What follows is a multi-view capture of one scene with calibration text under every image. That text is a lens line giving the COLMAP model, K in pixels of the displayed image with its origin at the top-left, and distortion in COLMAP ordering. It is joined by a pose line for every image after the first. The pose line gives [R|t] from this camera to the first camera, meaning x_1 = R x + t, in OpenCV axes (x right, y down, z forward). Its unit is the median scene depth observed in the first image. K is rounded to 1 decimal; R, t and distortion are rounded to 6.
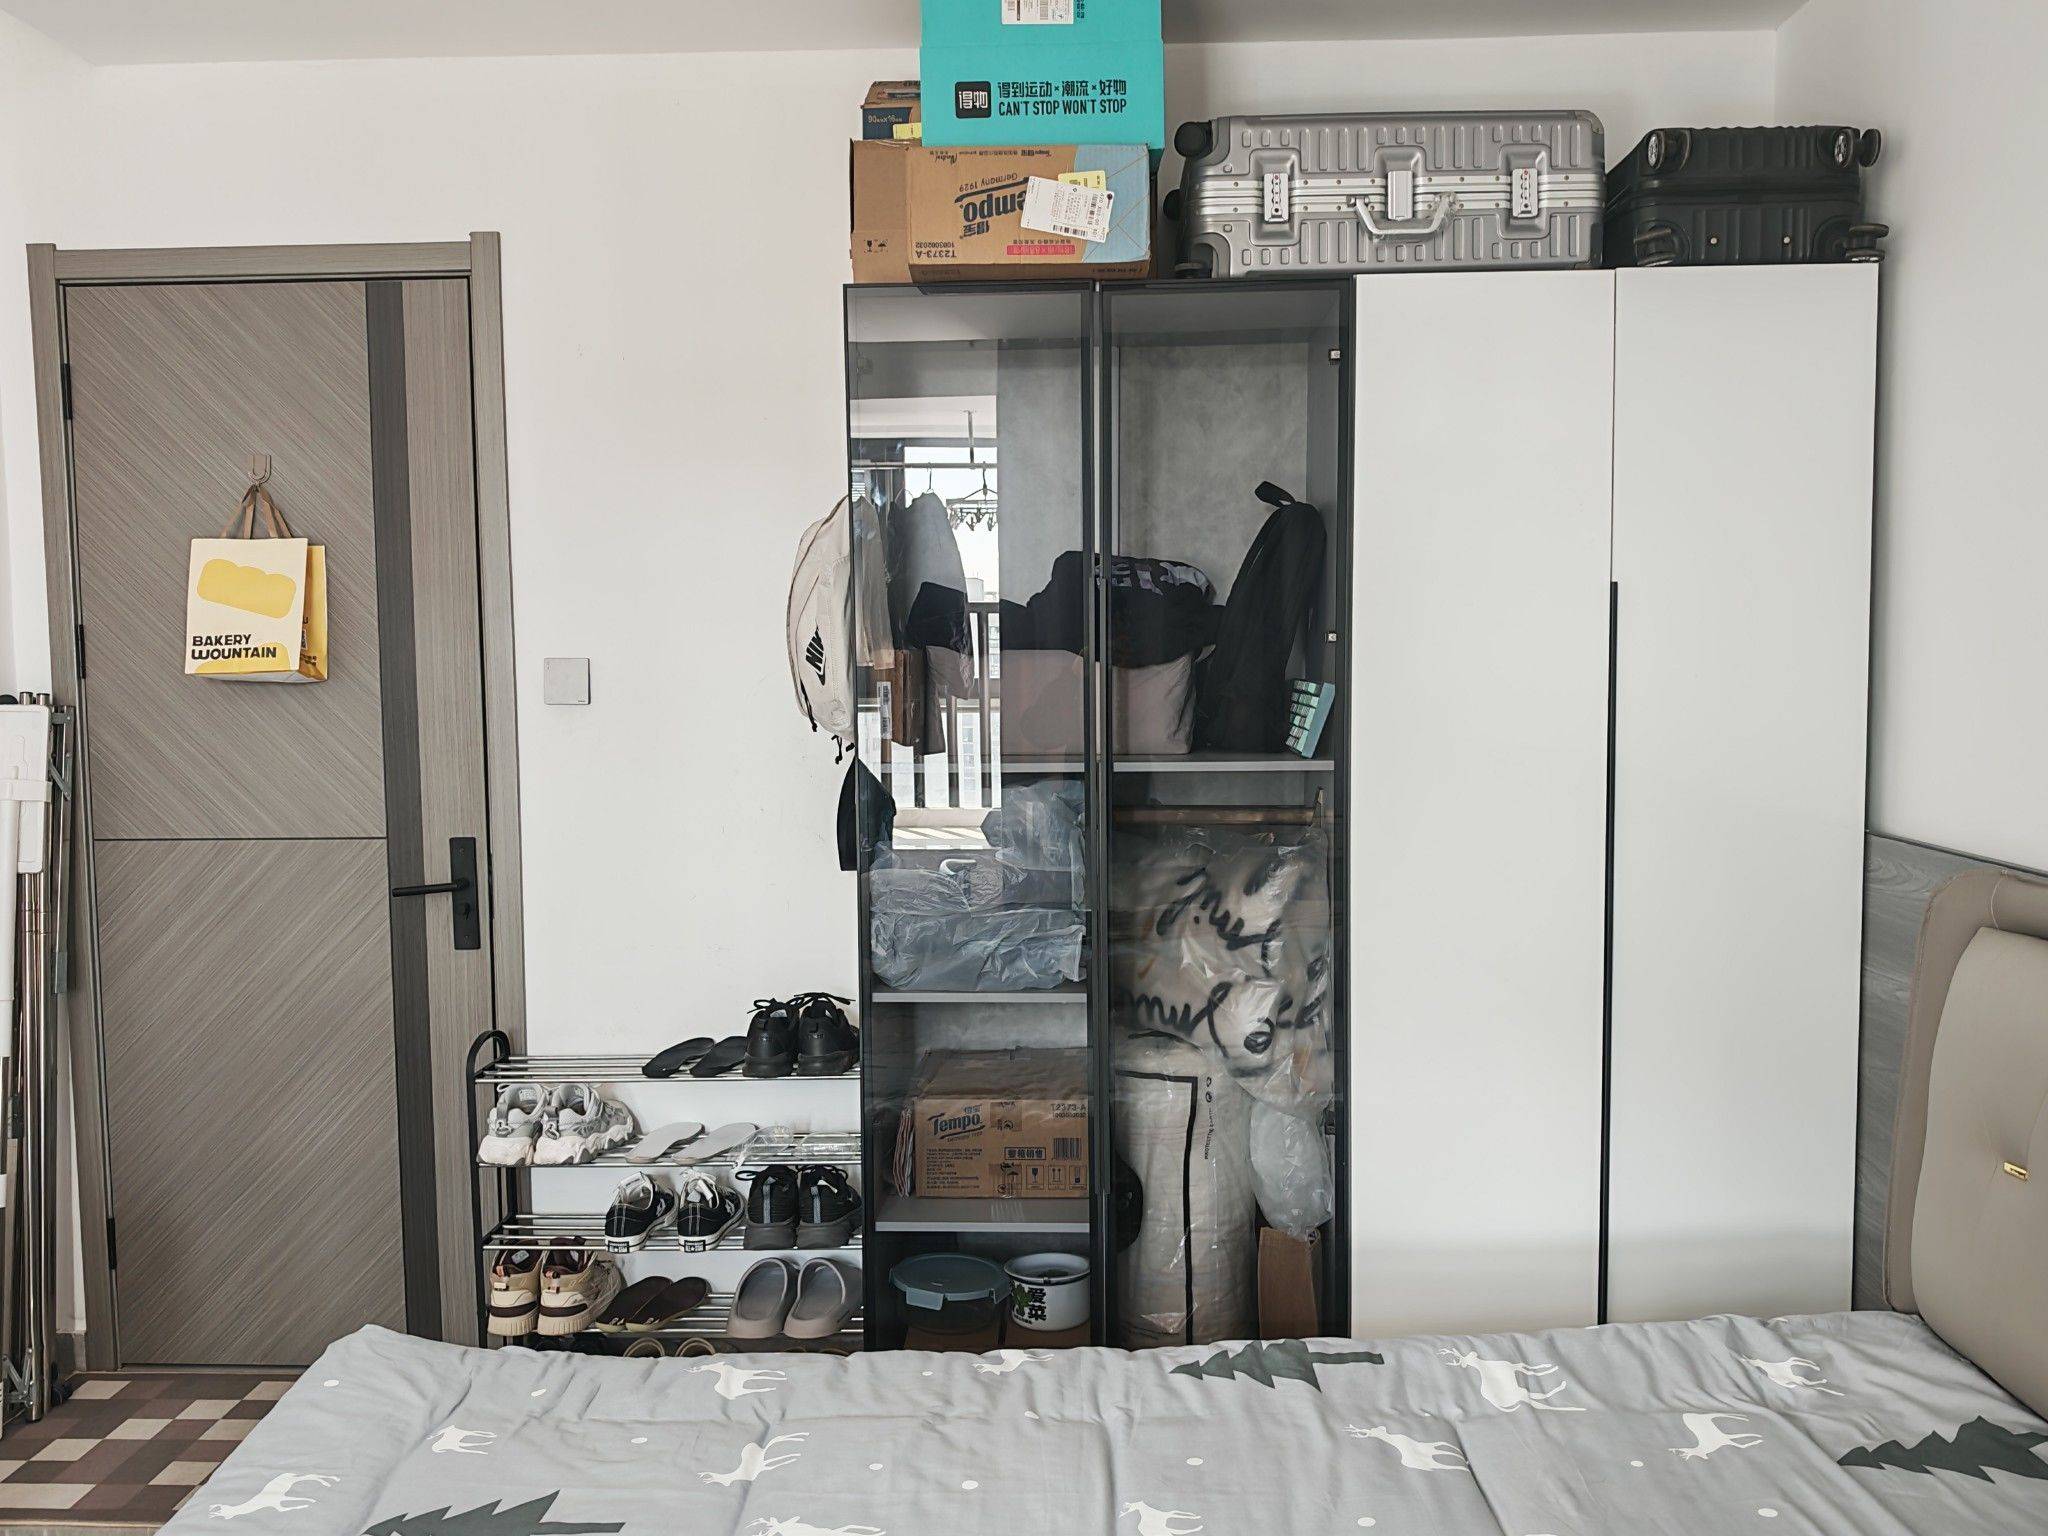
lens RADIAL K [[1740.8, 0, 1025.9], [0, 1740.8, 721.2], [0, 0, 1]] dist [-0.012101, 0.002896]
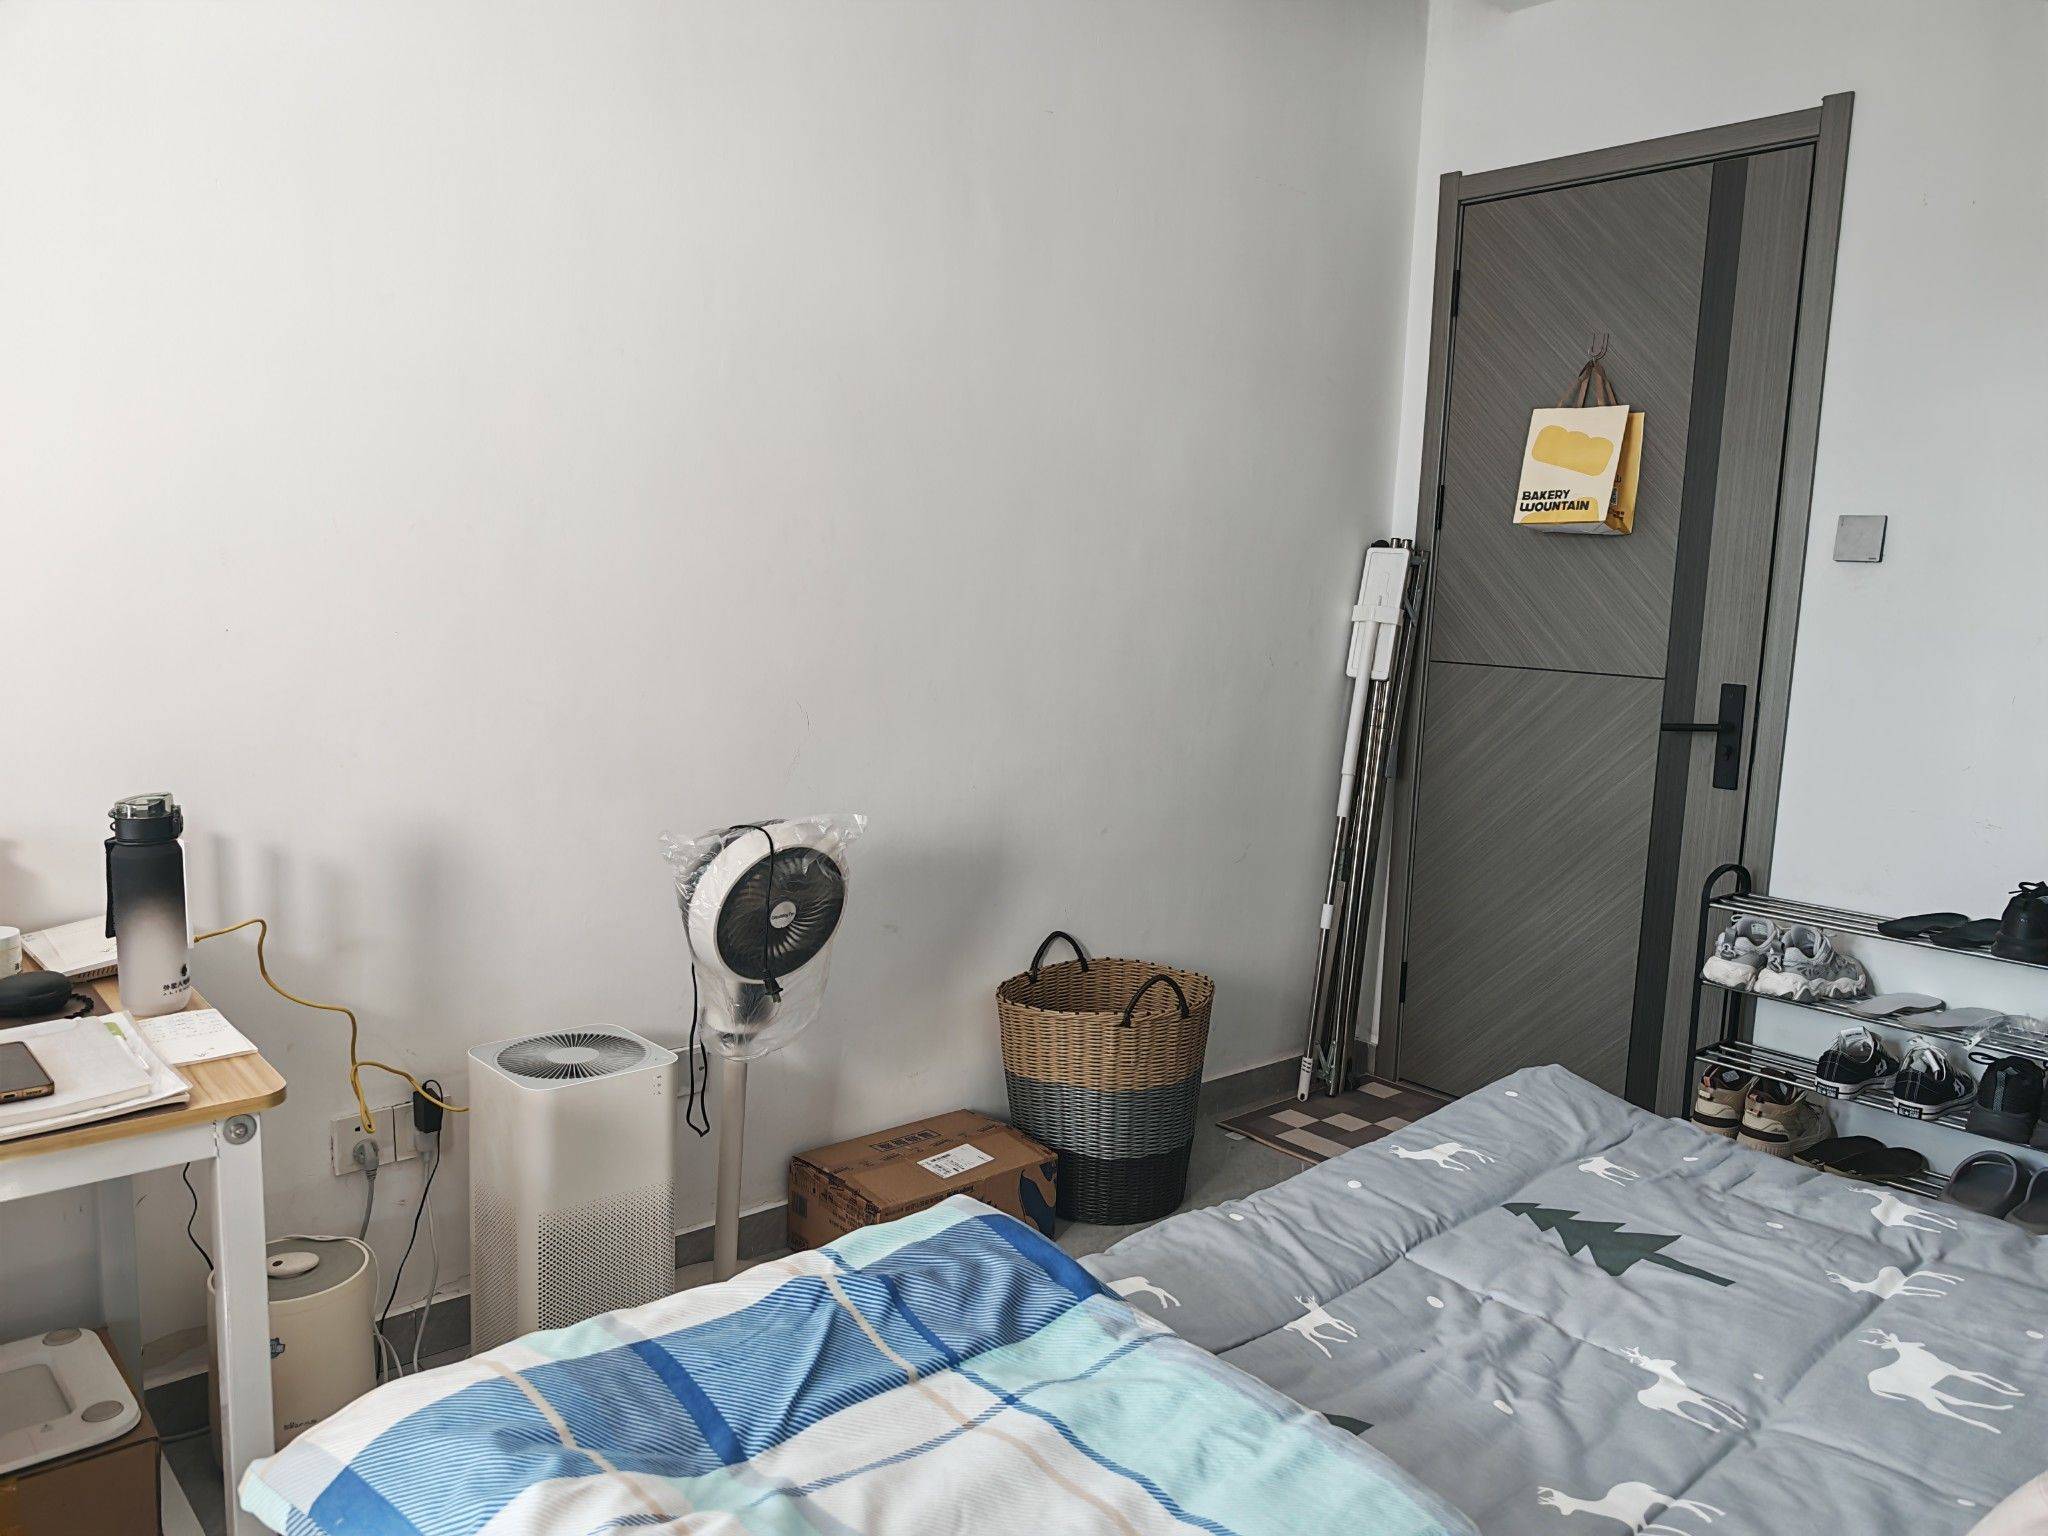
lens RADIAL K [[1528.4, 0, 1024.0], [0, 1528.4, 768.0], [0, 0, 1]] dist [-0.016011, -0.002092]
pose [[0.694240, 0.136668, -0.706649, 0.041308], [-0.084470, 0.990493, 0.108578, 0.056962], [0.714770, -0.015688, 0.699184, 0.042589]]
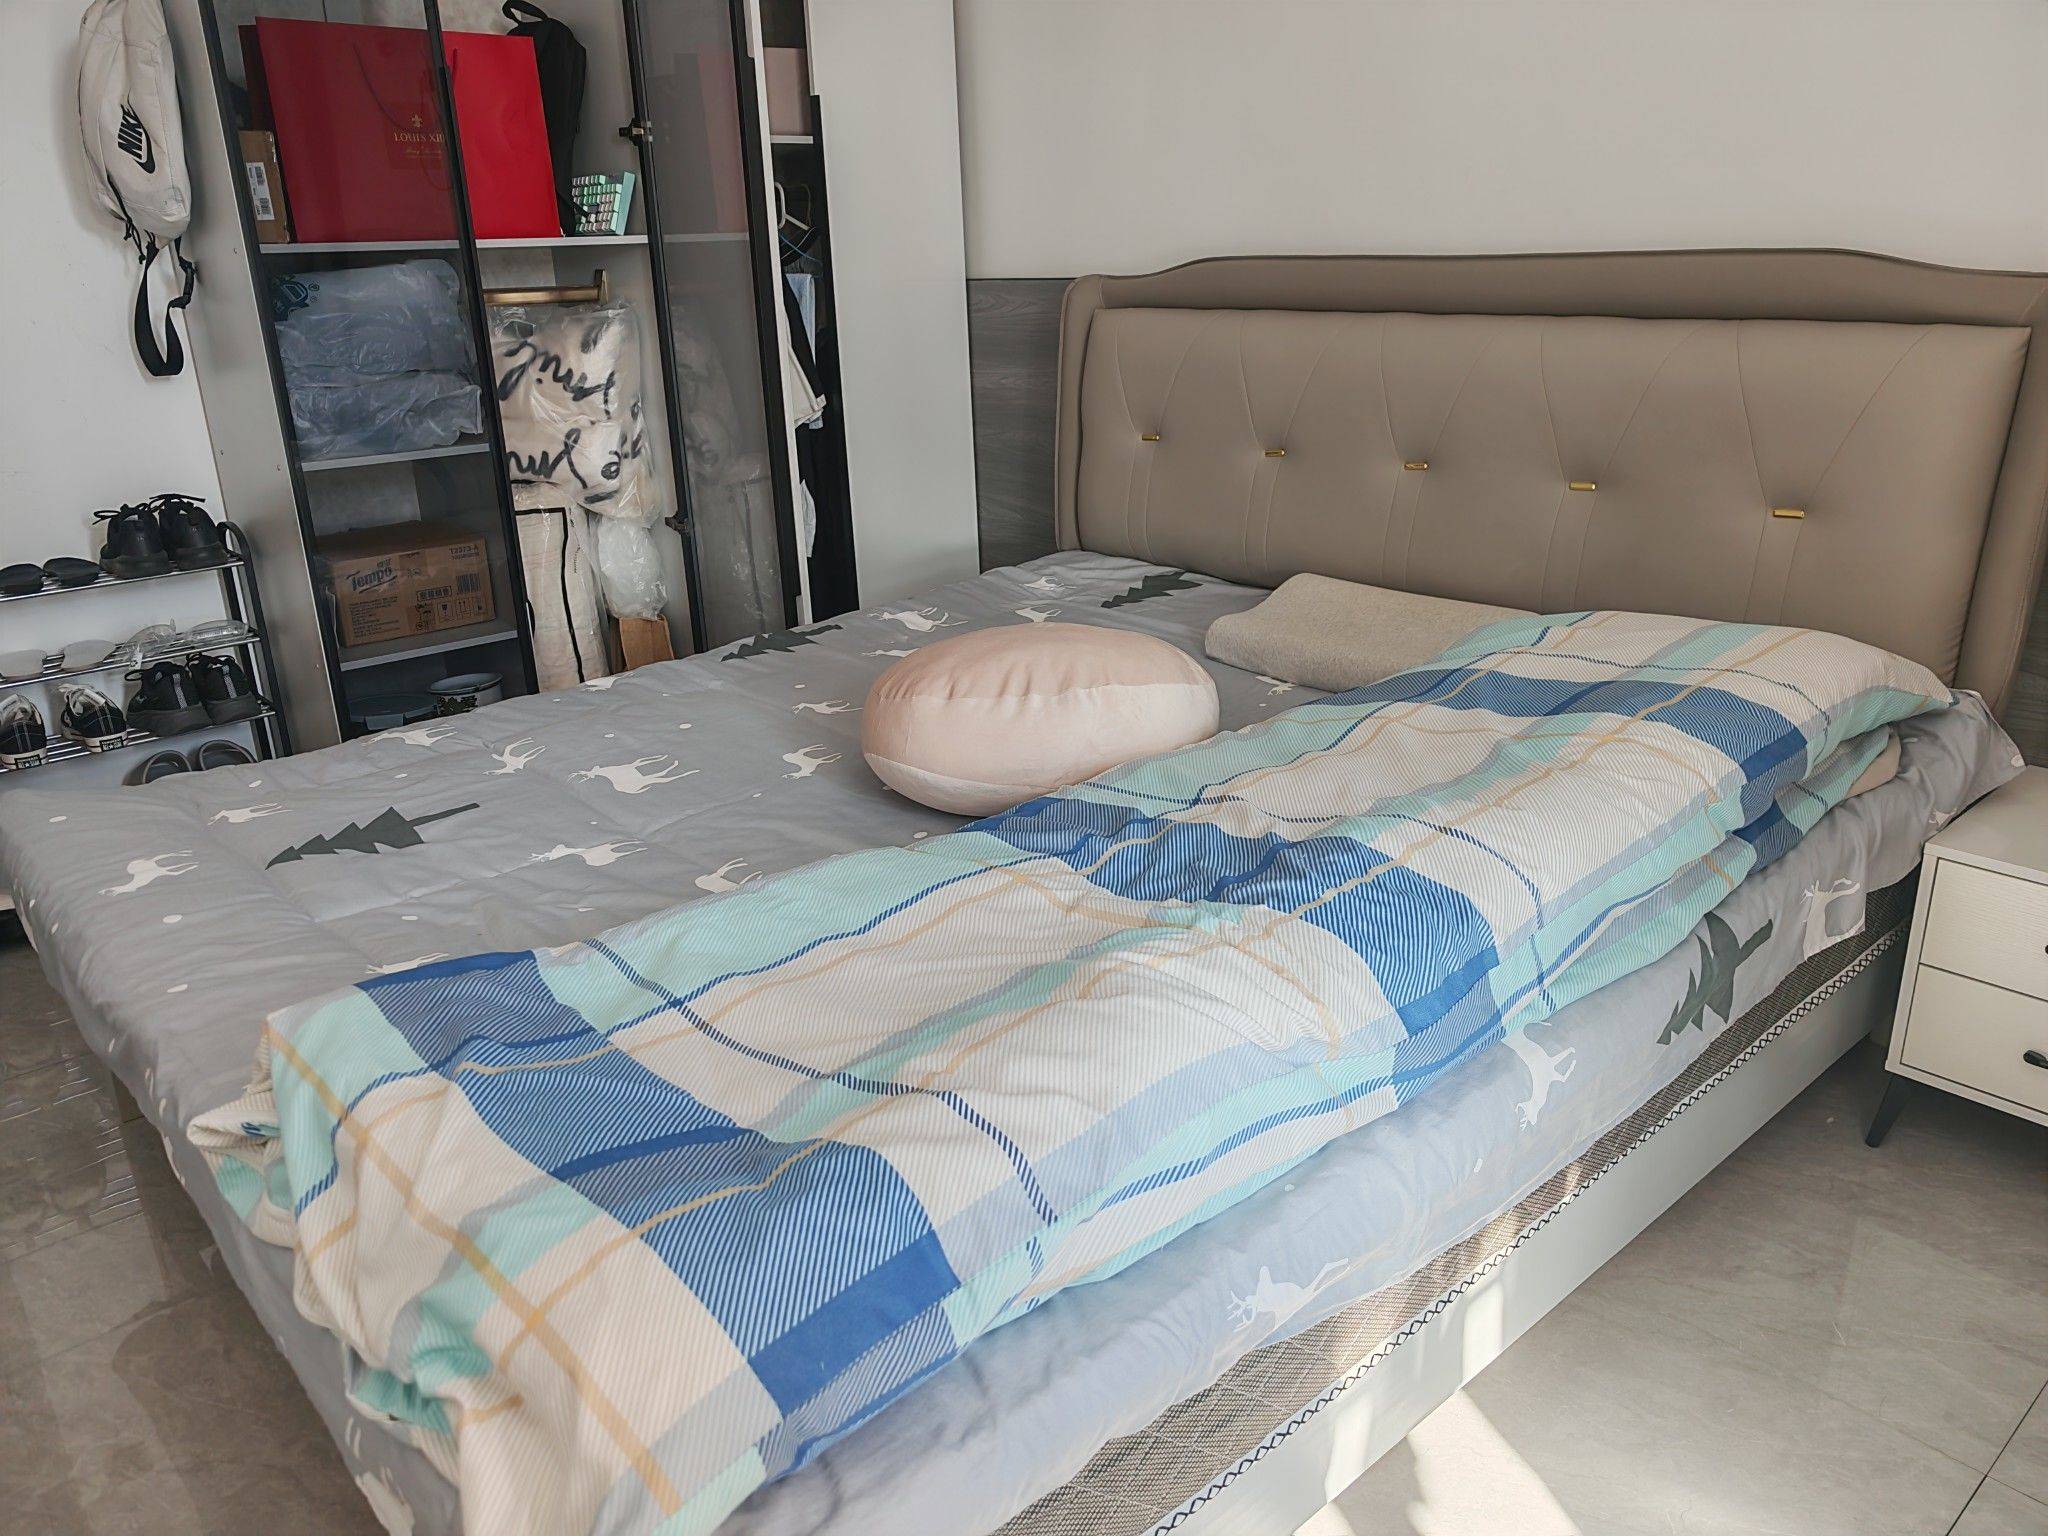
lens RADIAL K [[1498.8, 0, 1024.0], [0, 1498.8, 768.0], [0, 0, 1]] dist [0.021799, 0.004797]
pose [[0.727028, -0.244992, 0.641412, -0.375951], [0.063478, 0.954157, 0.292496, 0.079695], [-0.683668, -0.171937, 0.709250, -0.037922]]
